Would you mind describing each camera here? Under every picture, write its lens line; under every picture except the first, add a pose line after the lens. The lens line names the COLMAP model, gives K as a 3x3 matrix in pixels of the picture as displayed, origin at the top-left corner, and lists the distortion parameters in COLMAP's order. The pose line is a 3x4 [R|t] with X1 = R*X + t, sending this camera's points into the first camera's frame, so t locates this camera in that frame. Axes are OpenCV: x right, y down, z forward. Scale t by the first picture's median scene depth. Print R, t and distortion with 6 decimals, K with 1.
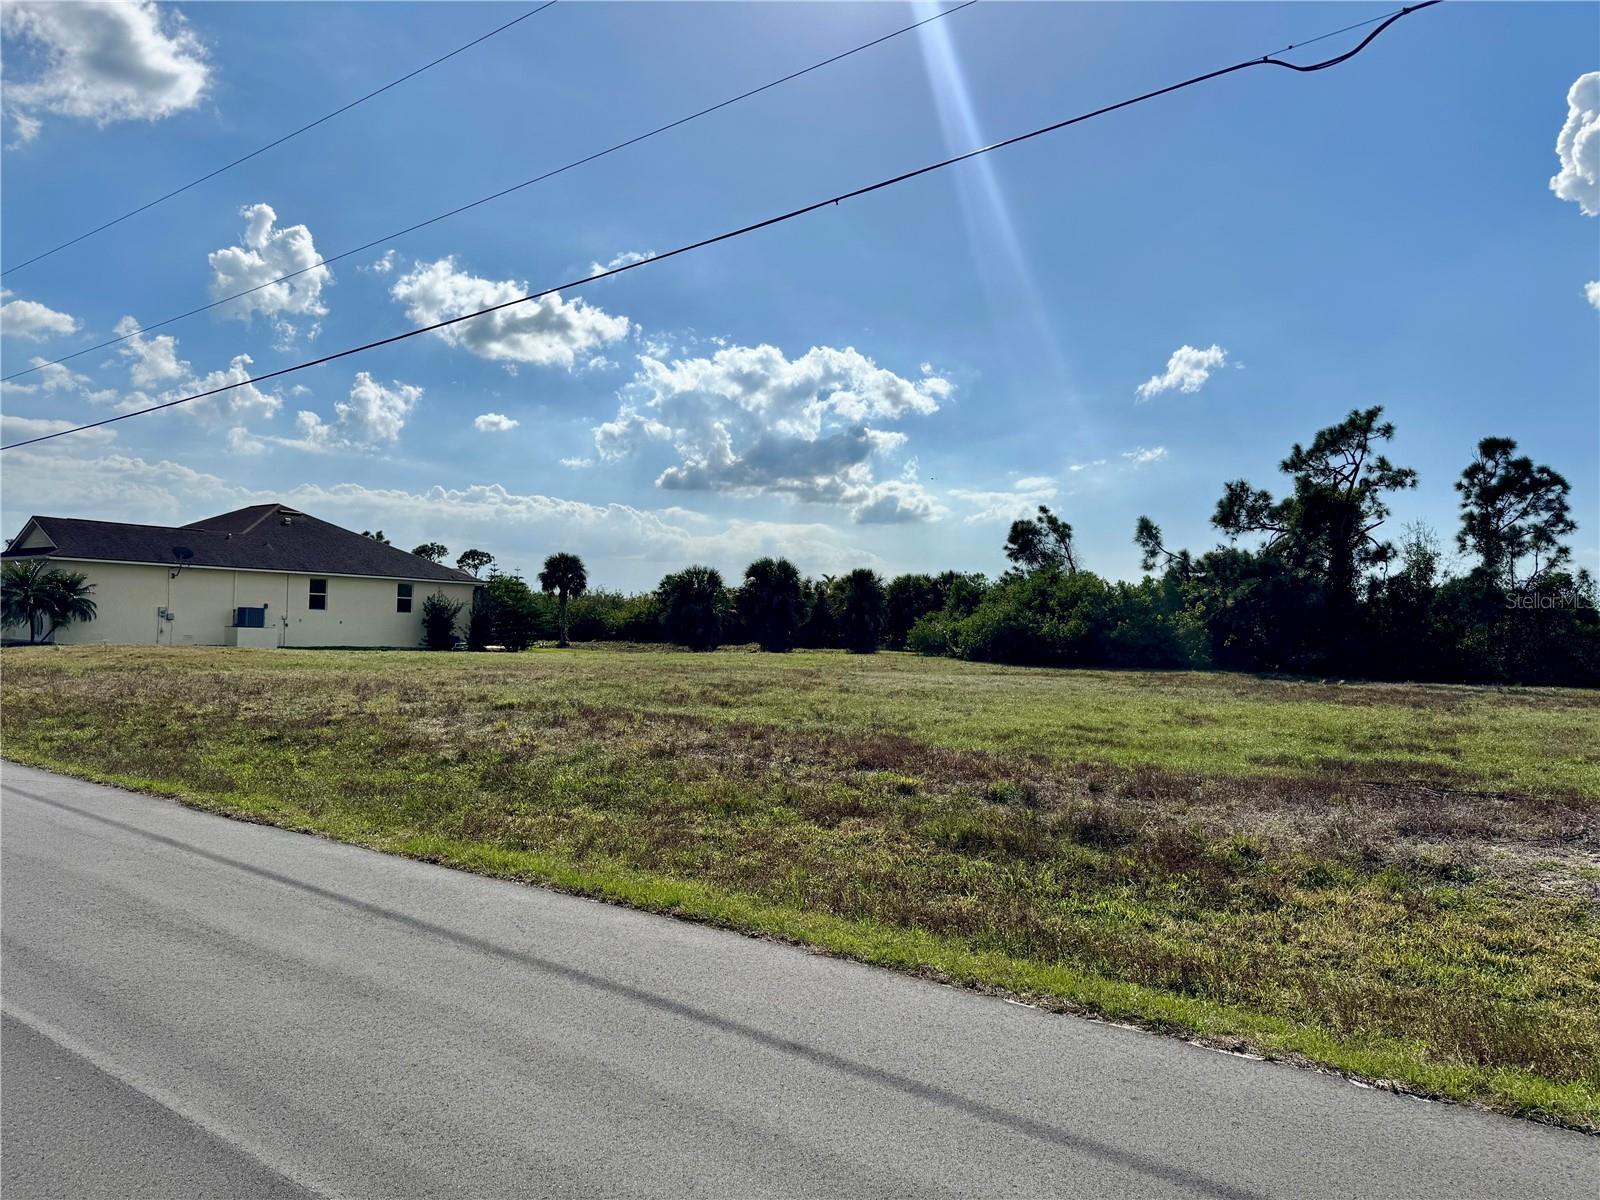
lens RADIAL K [[1117.8, 0, 794.7], [0, 1117.8, 603.0], [0, 0, 1]] dist [0.029869, -0.016769]
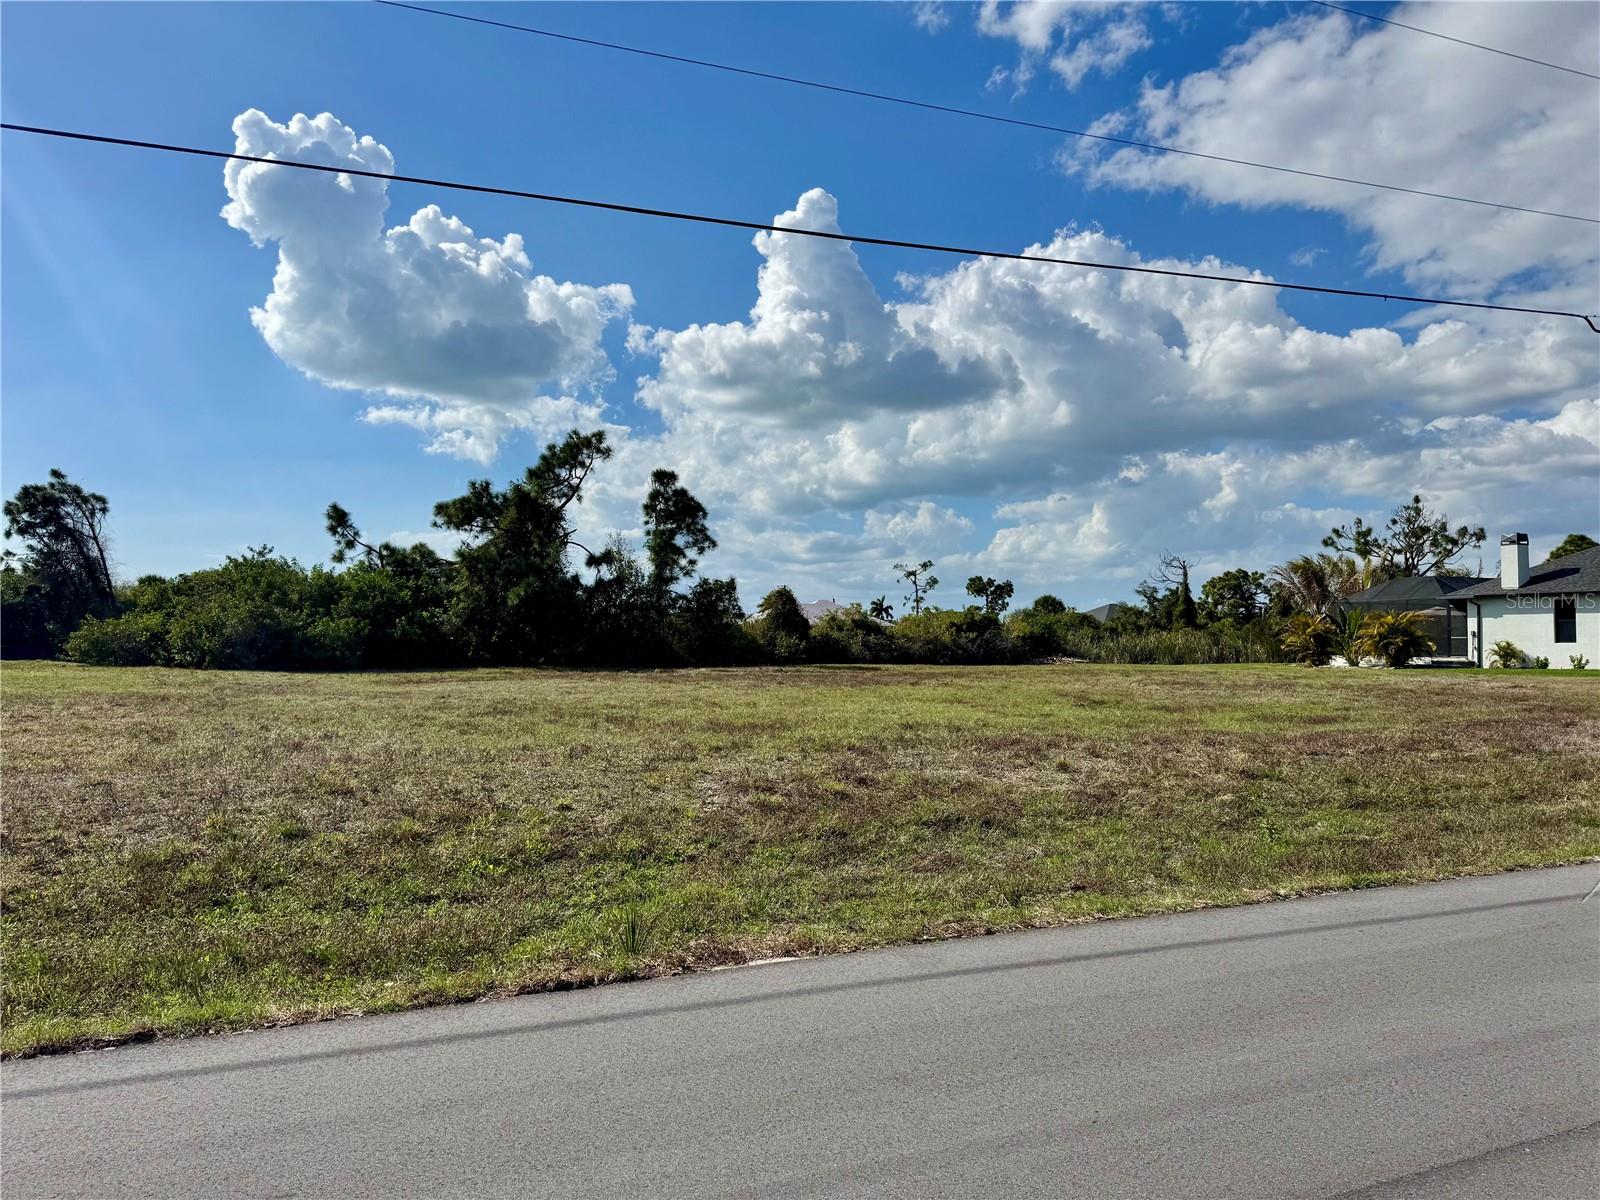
lens RADIAL K [[1117.8, 0, 806.4], [0, 1117.8, 607.3], [0, 0, 1]] dist [0.029869, -0.016769]
pose [[0.477213, 0.002550, 0.878784, -0.354342], [-0.015321, 0.999868, 0.005418, -0.003326], [-0.878654, -0.016050, 0.477189, 0.250171]]
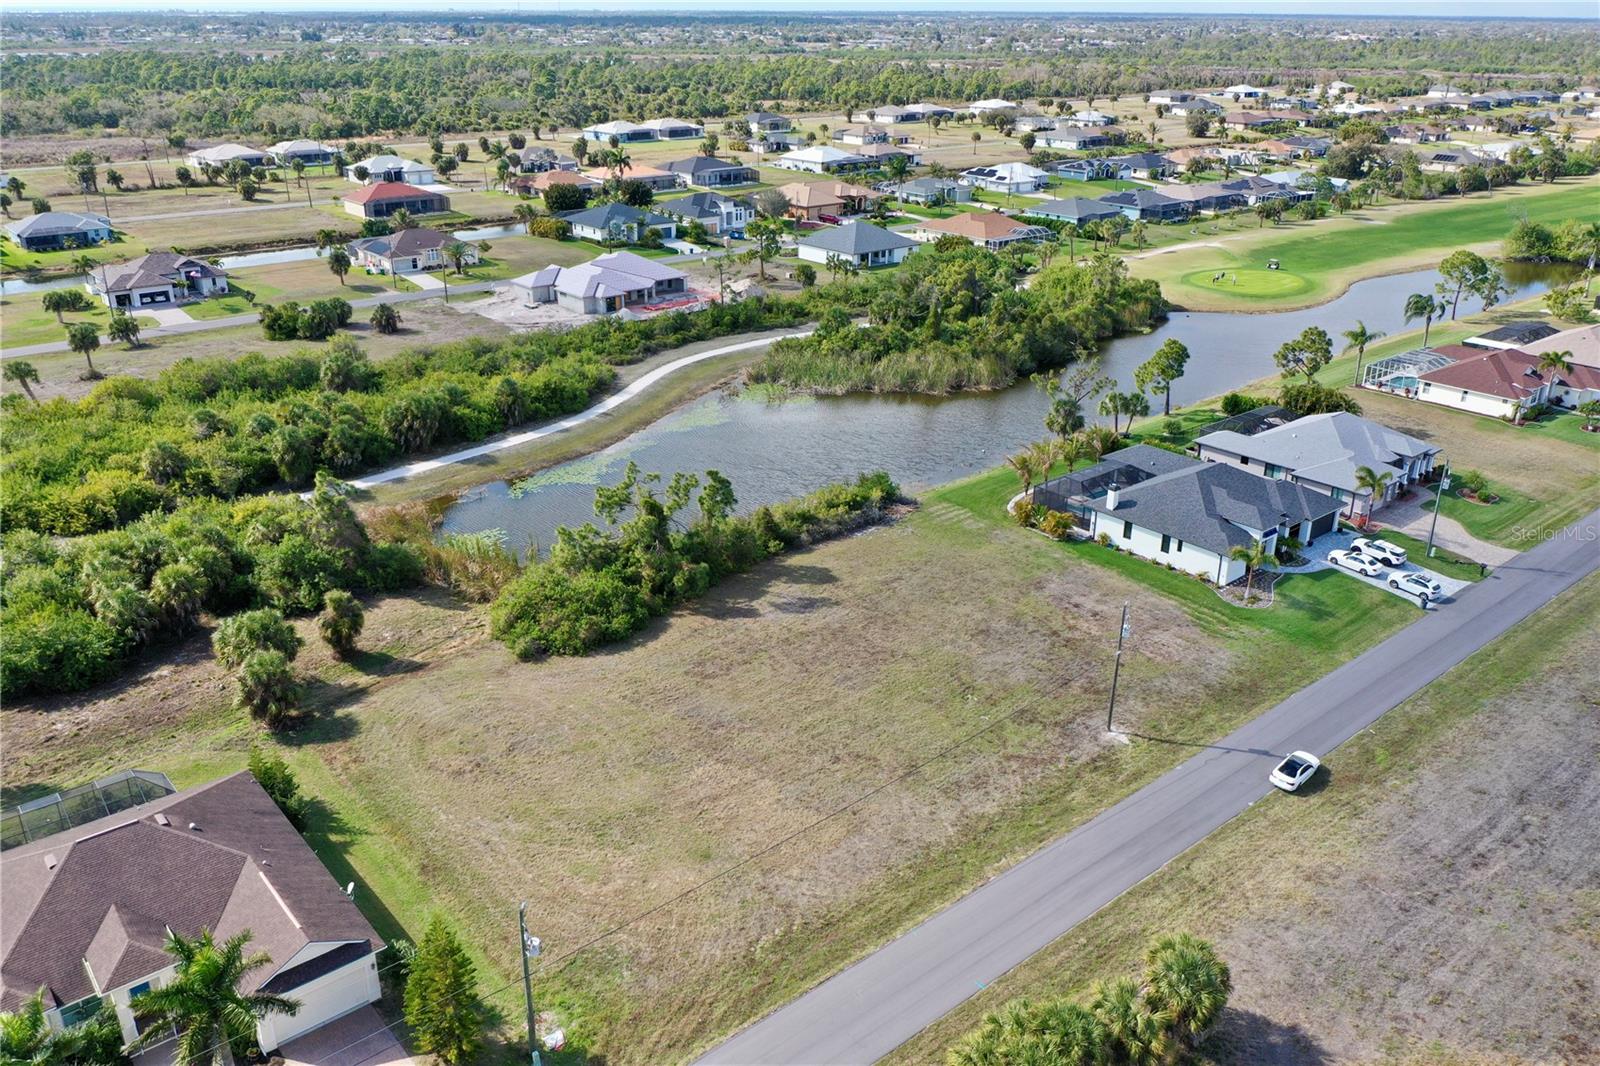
lens RADIAL K [[1265.4, 0, 799.9], [0, 1265.4, 535.6], [0, 0, 1]] dist [-0.001032, -0.001544]
pose [[0.222506, -0.397833, 0.890067, -1.551523], [-0.019646, 0.910939, 0.412073, -1.002967], [-0.974733, -0.109175, 0.194874, 0.281727]]
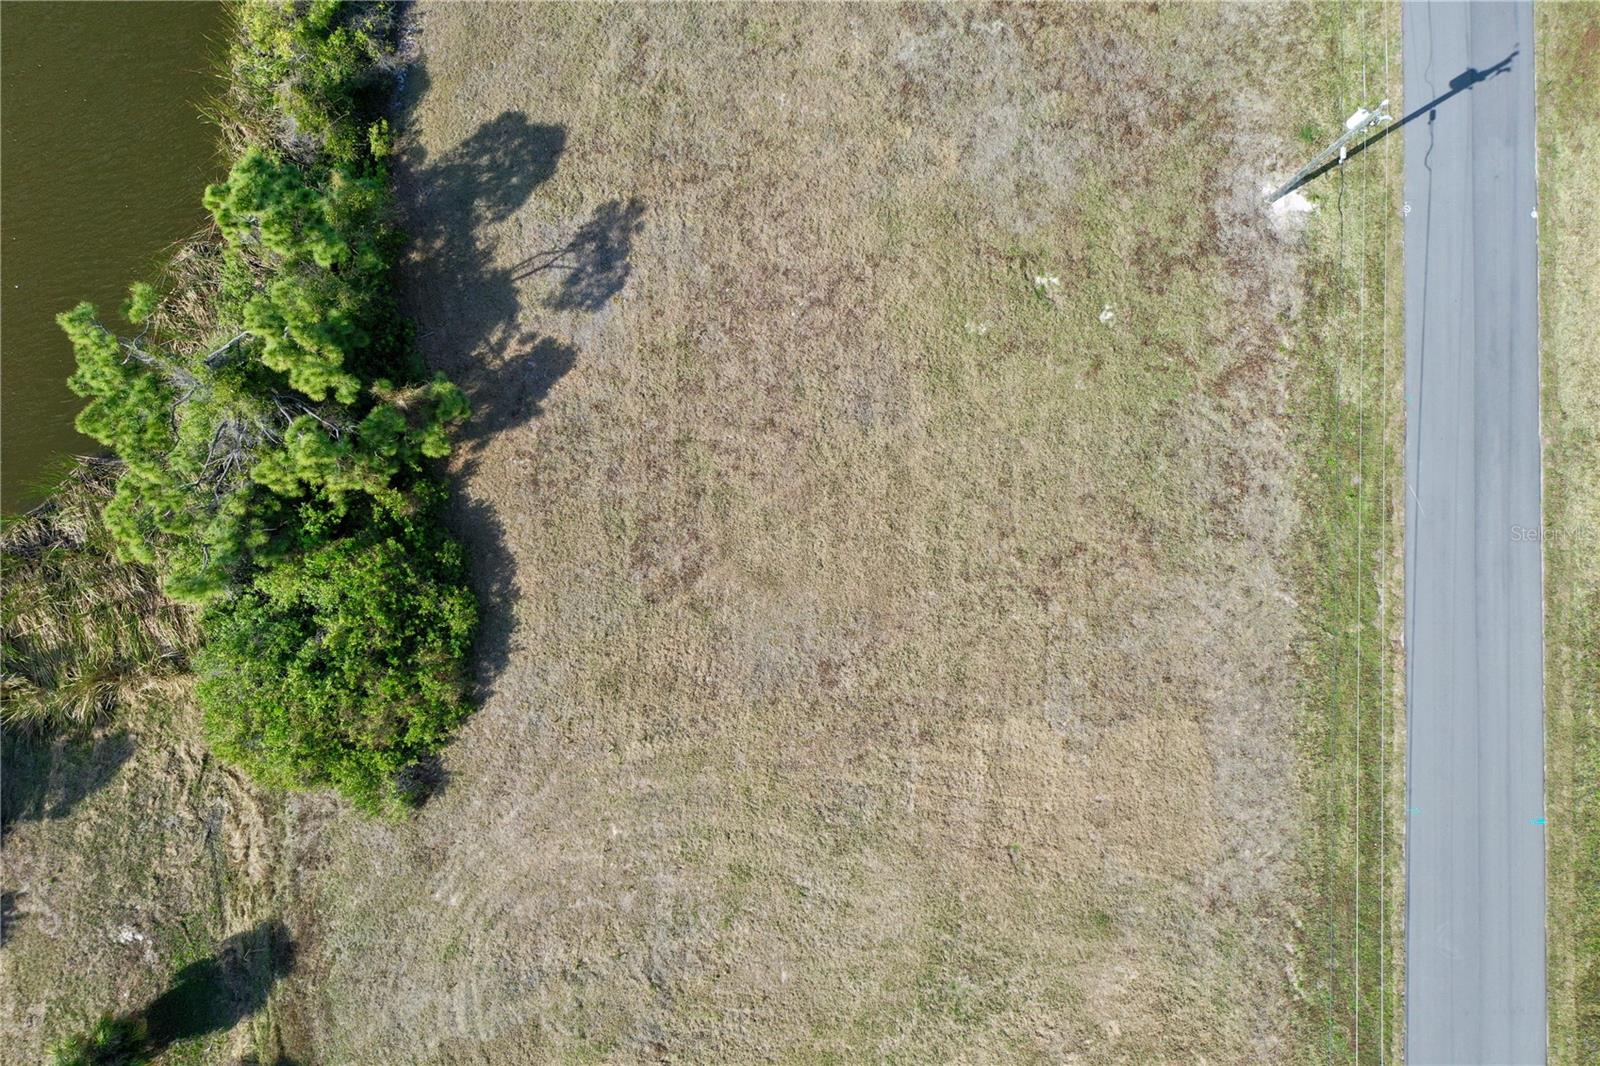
lens RADIAL K [[1265.4, 0, 789.8], [0, 1265.4, 531.8], [0, 0, 1]] dist [-0.001032, -0.001544]
pose [[-0.561533, -0.823726, 0.078460, 0.043863], [-0.005351, 0.098433, 0.995129, -1.078183], [-0.827437, 0.558378, -0.059681, 0.771261]]
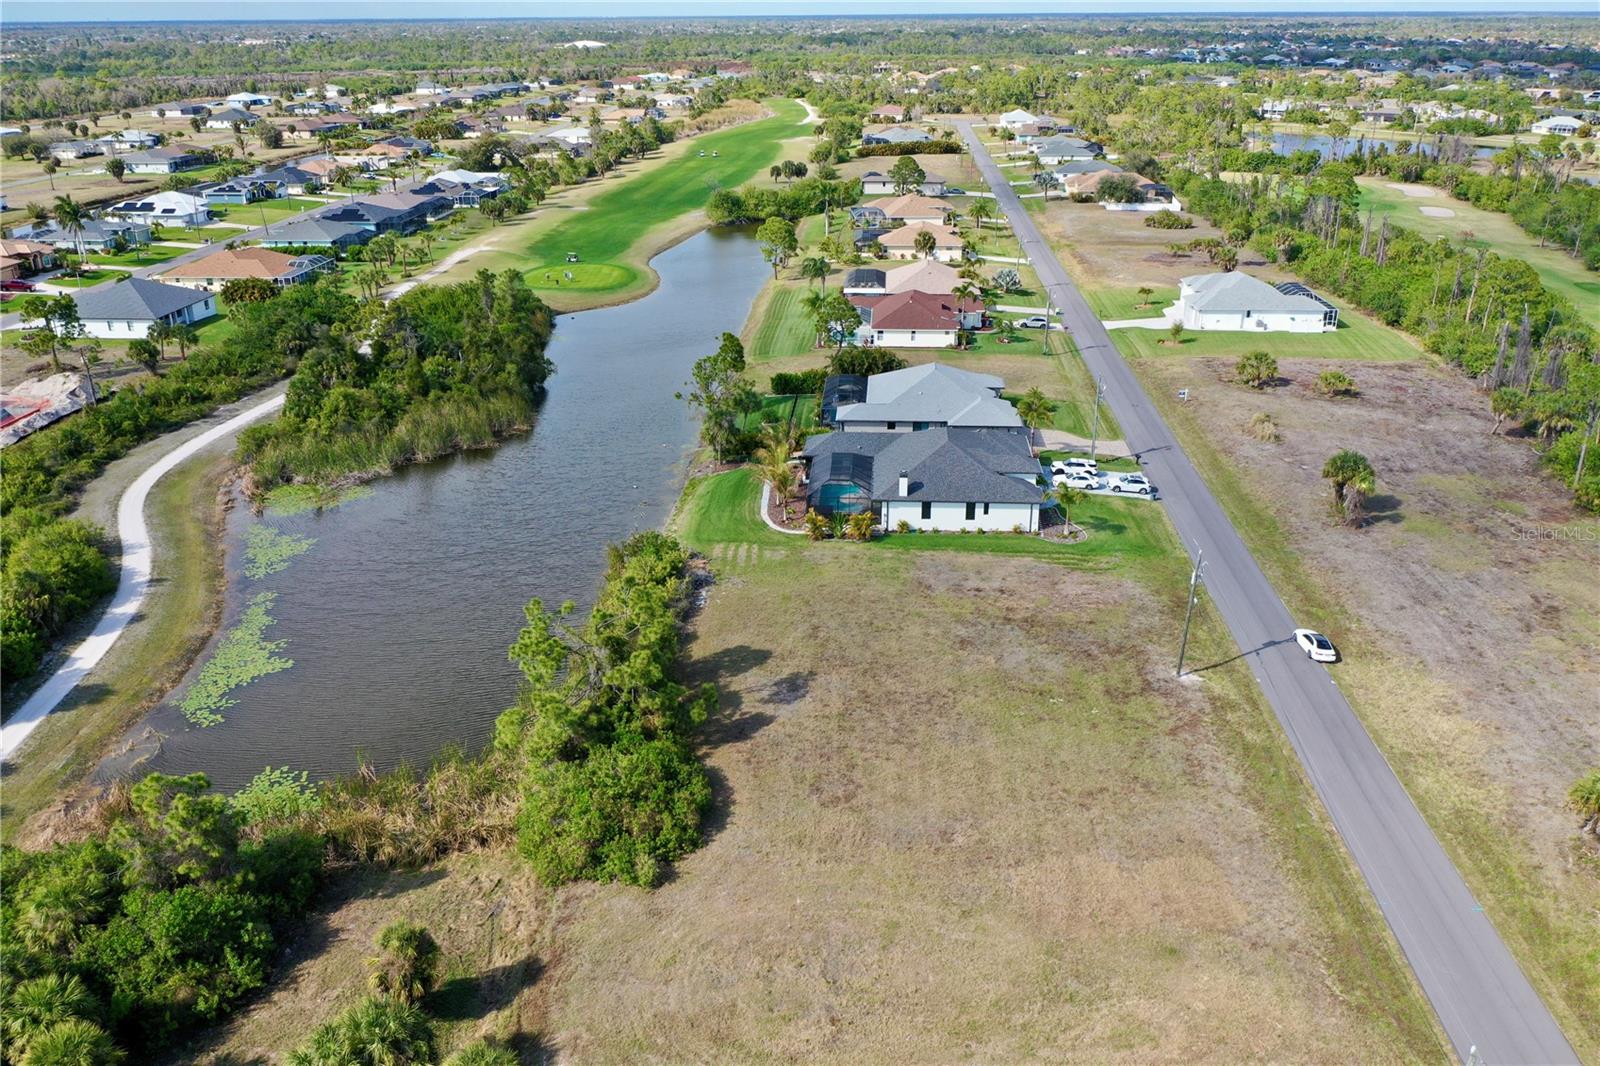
lens RADIAL K [[1265.4, 0, 797.4], [0, 1265.4, 530.0], [0, 0, 1]] dist [-0.001032, -0.001544]
pose [[-0.543618, -0.337499, 0.768488, -1.004597], [-0.021433, 0.920878, 0.389262, -0.943983], [-0.839059, 0.195138, -0.507839, 1.656513]]
